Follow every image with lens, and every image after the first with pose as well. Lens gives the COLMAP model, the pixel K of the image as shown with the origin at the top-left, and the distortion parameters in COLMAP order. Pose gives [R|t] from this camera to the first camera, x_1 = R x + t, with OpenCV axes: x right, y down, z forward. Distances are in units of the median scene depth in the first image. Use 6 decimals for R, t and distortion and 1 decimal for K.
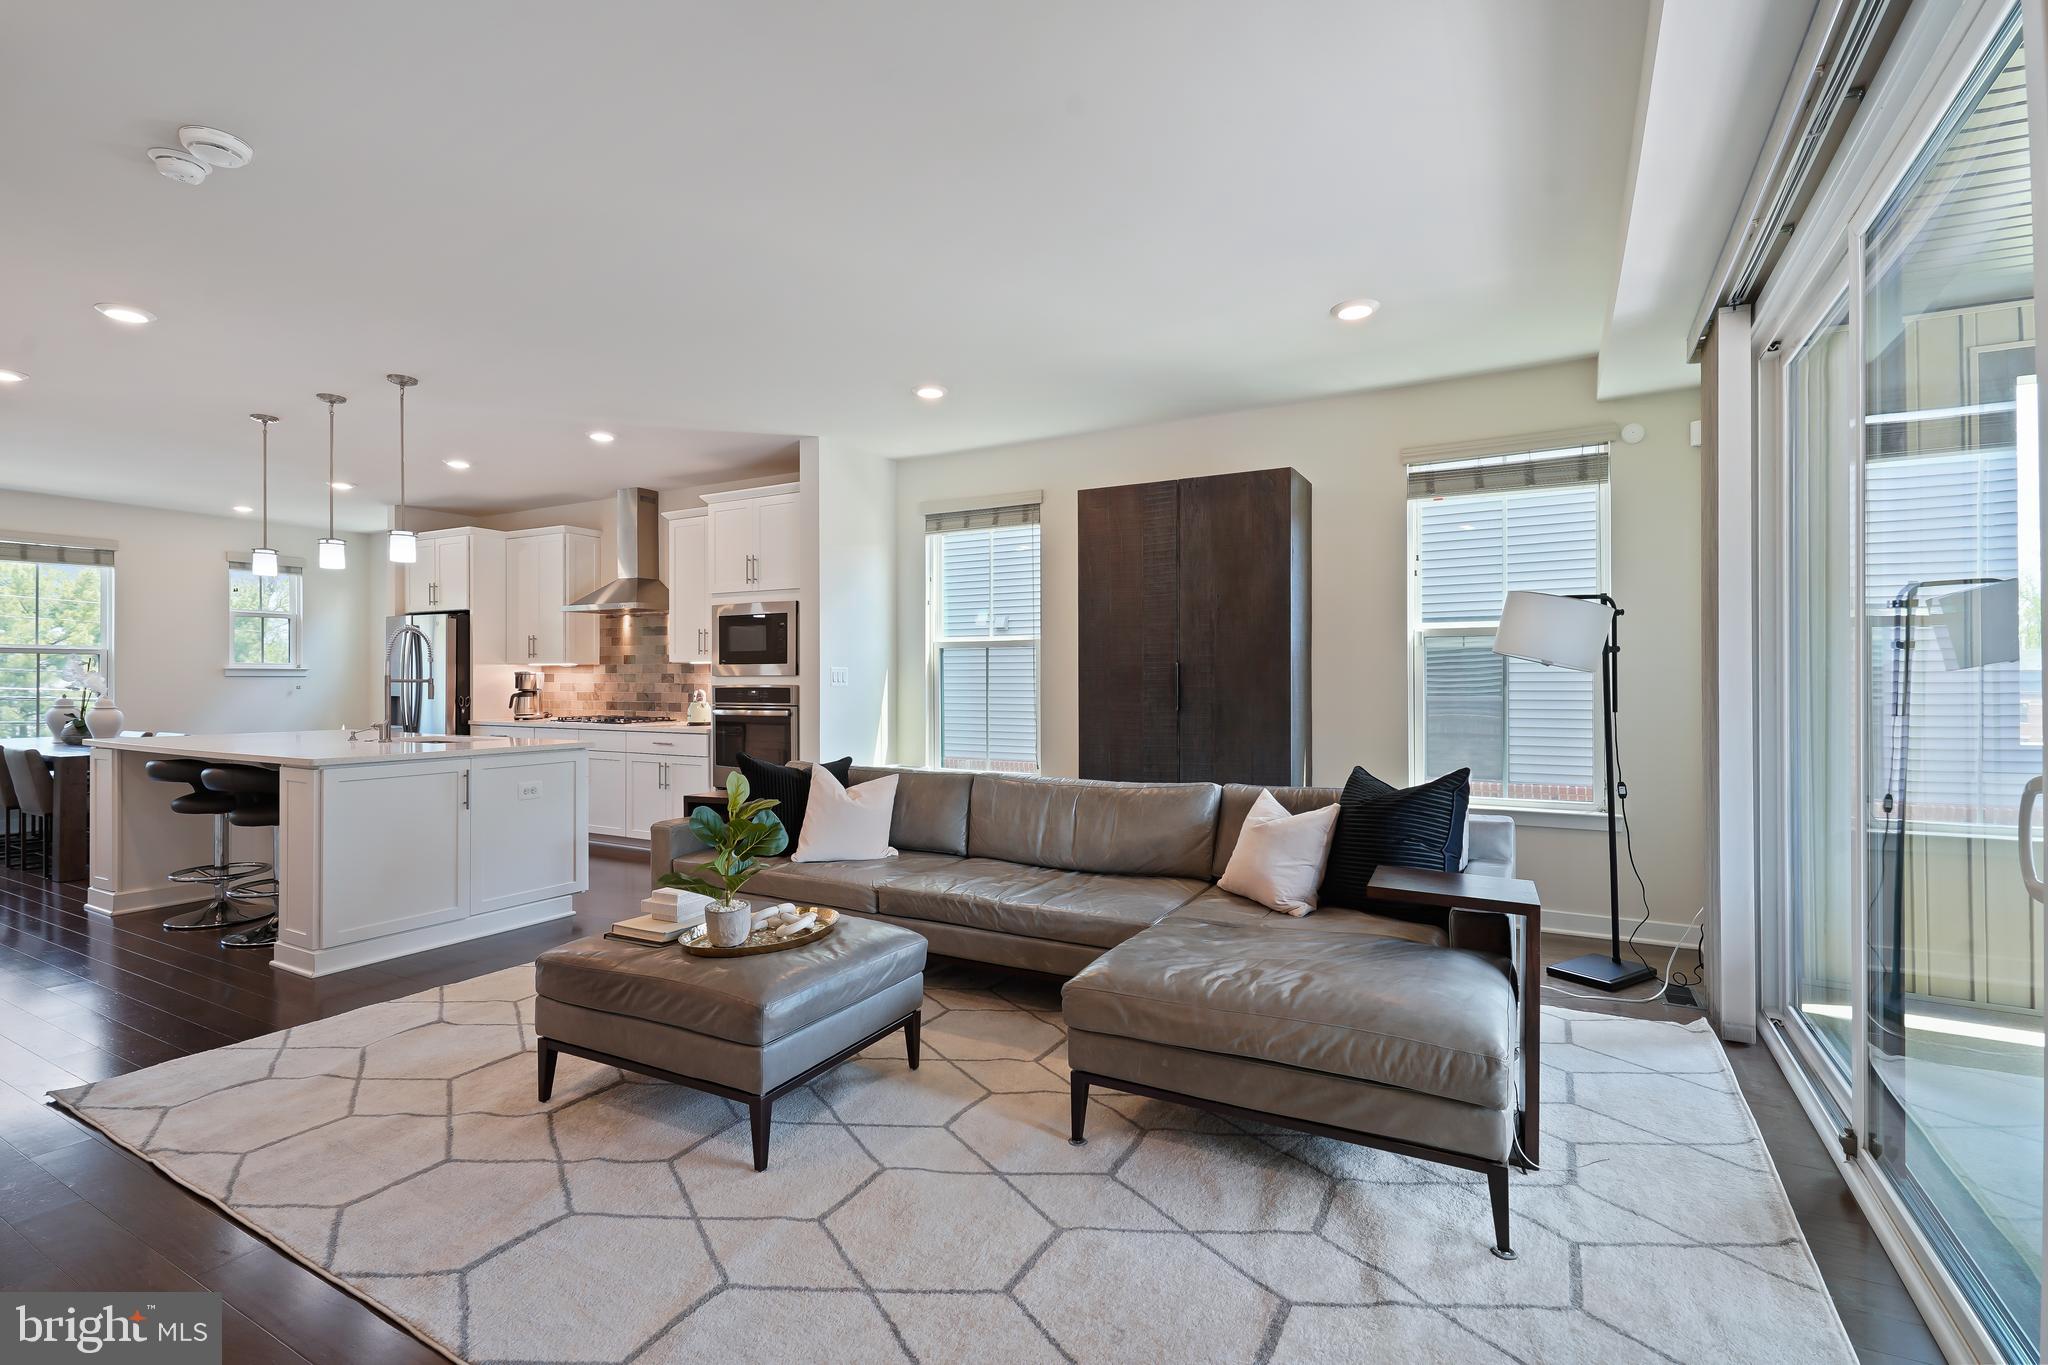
lens RADIAL K [[898.2, 0, 1024.0], [0, 898.2, 682.5], [0, 0, 1]] dist [0.002422, -0.007136]
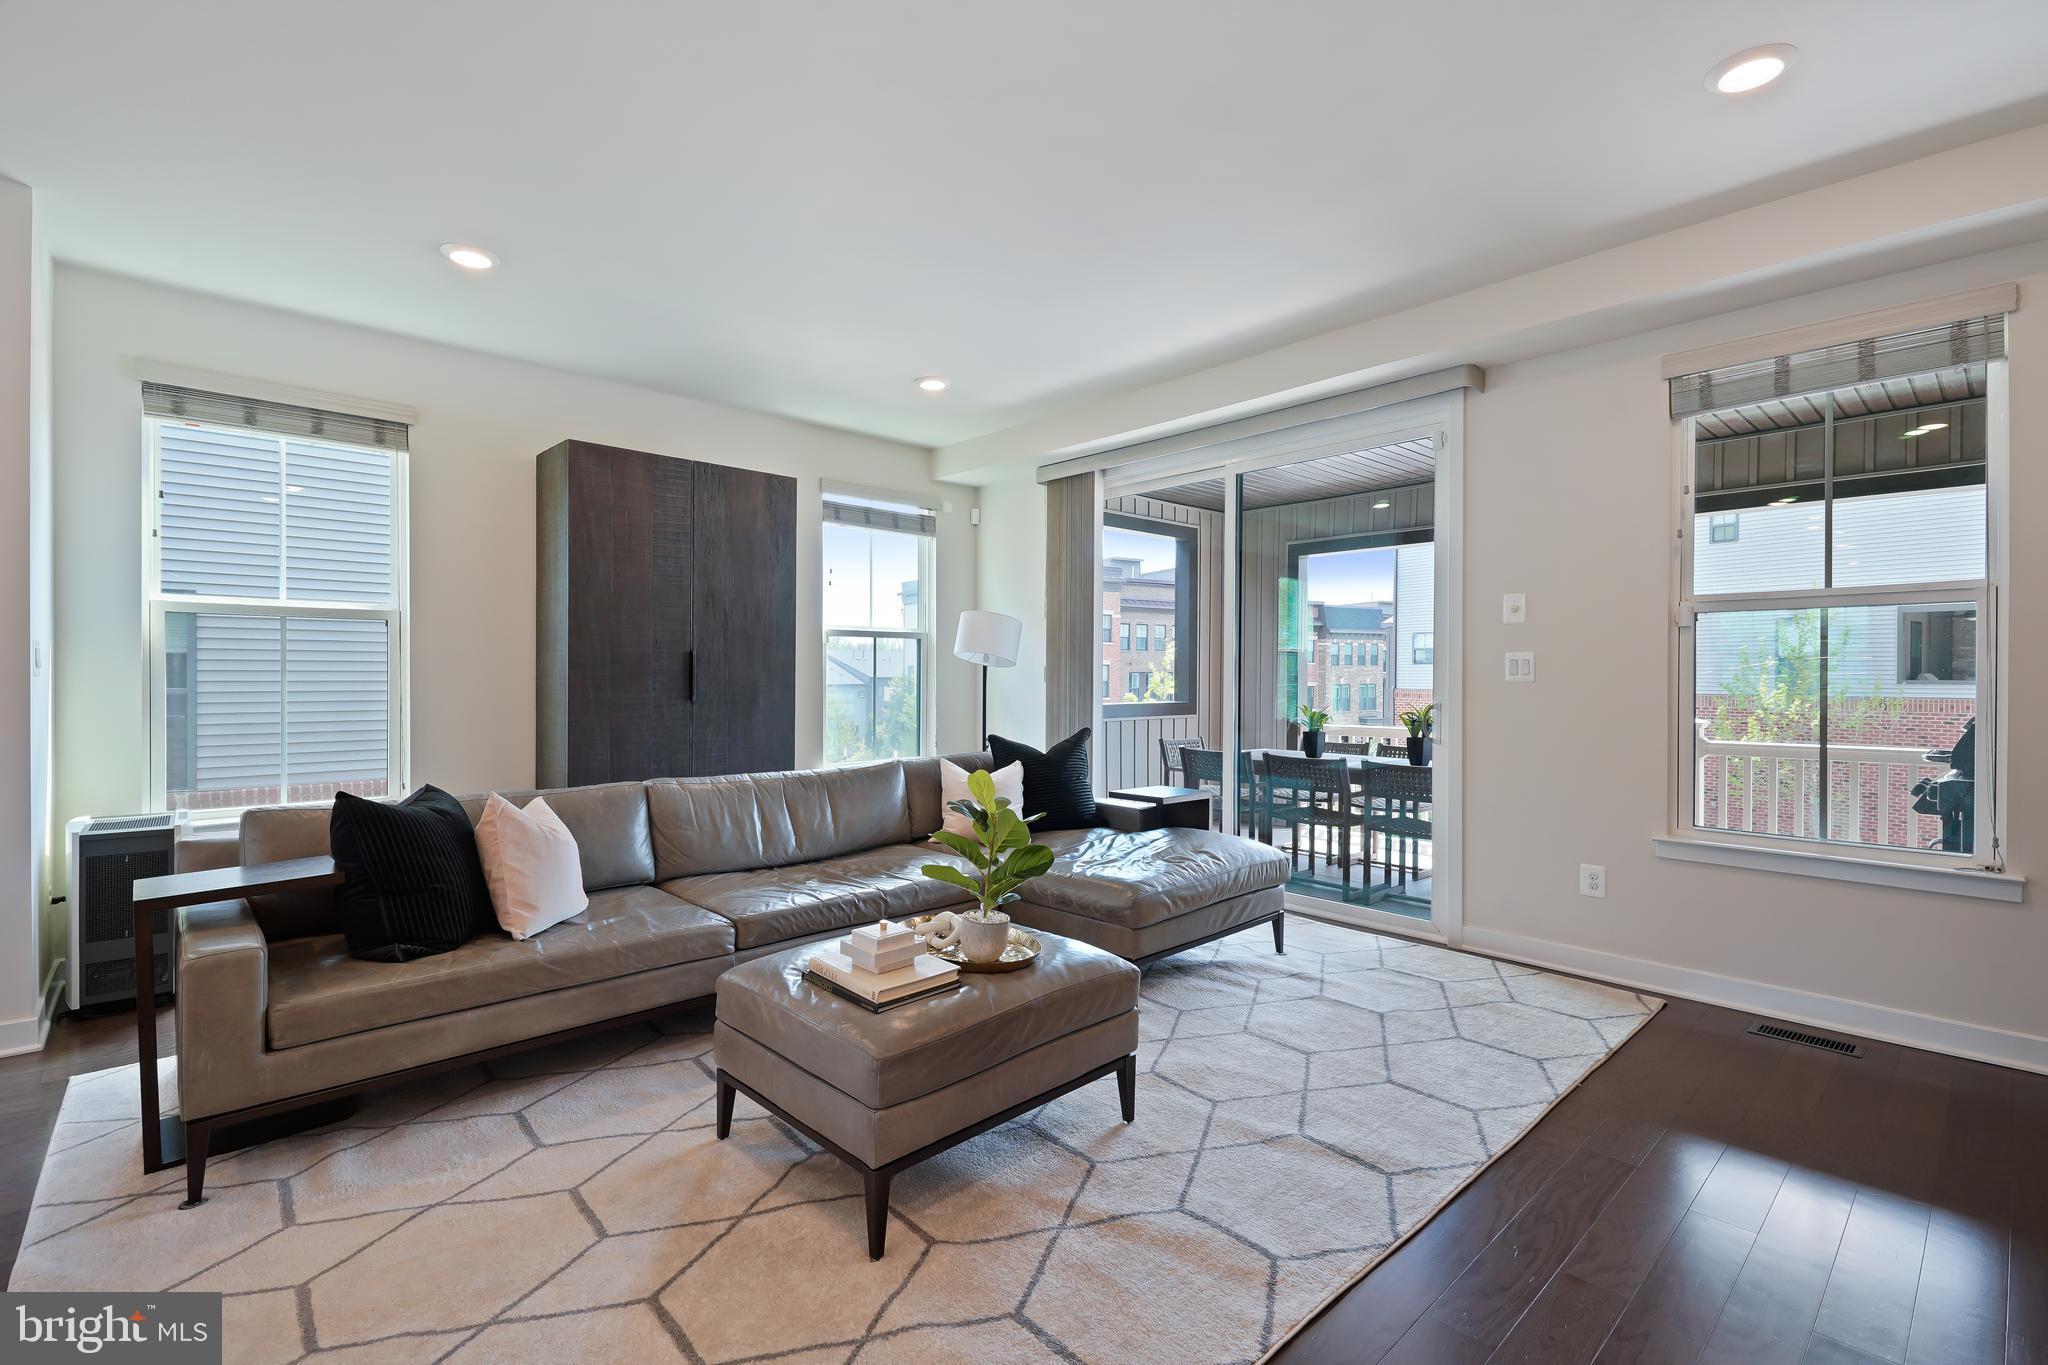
lens RADIAL K [[900.5, 0, 1024.0], [0, 900.5, 682.5], [0, 0, 1]] dist [0.000549, -0.000207]
pose [[0.322327, -0.005393, 0.946613, -0.425959], [-0.005818, 0.999954, 0.007678, 0.001053], [-0.946611, -0.007982, 0.322280, 0.240099]]
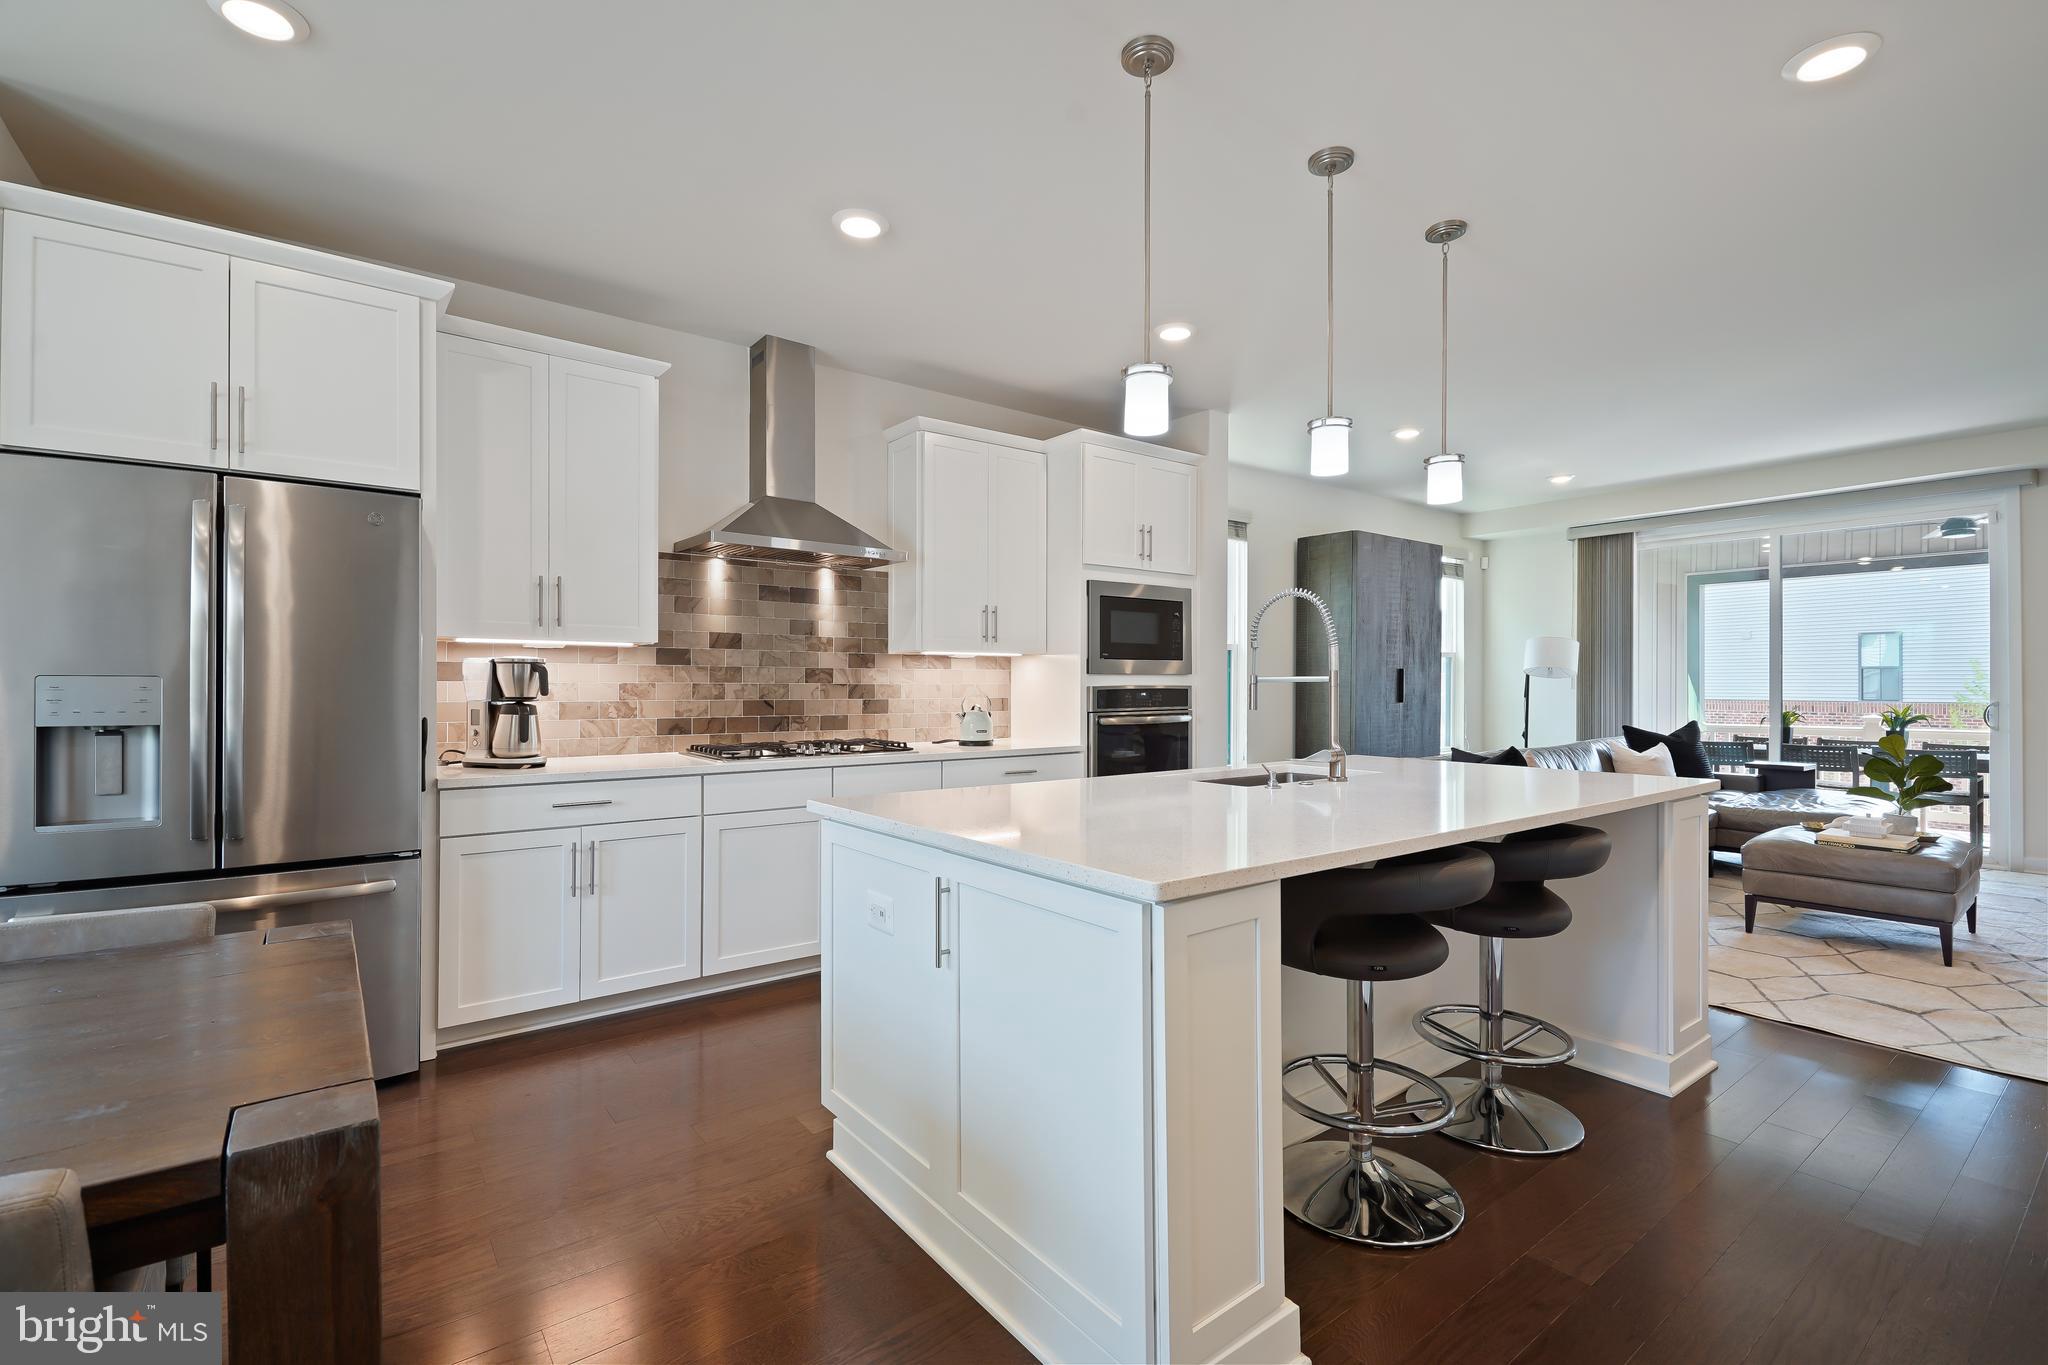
lens RADIAL K [[900.5, 0, 1024.0], [0, 900.5, 682.5], [0, 0, 1]] dist [0.000549, -0.000207]
pose [[0.415257, 0.003773, 0.909696, -0.893473], [0.001224, 0.999988, -0.004707, 0.002959], [-0.909703, 0.003068, 0.415247, 0.624421]]
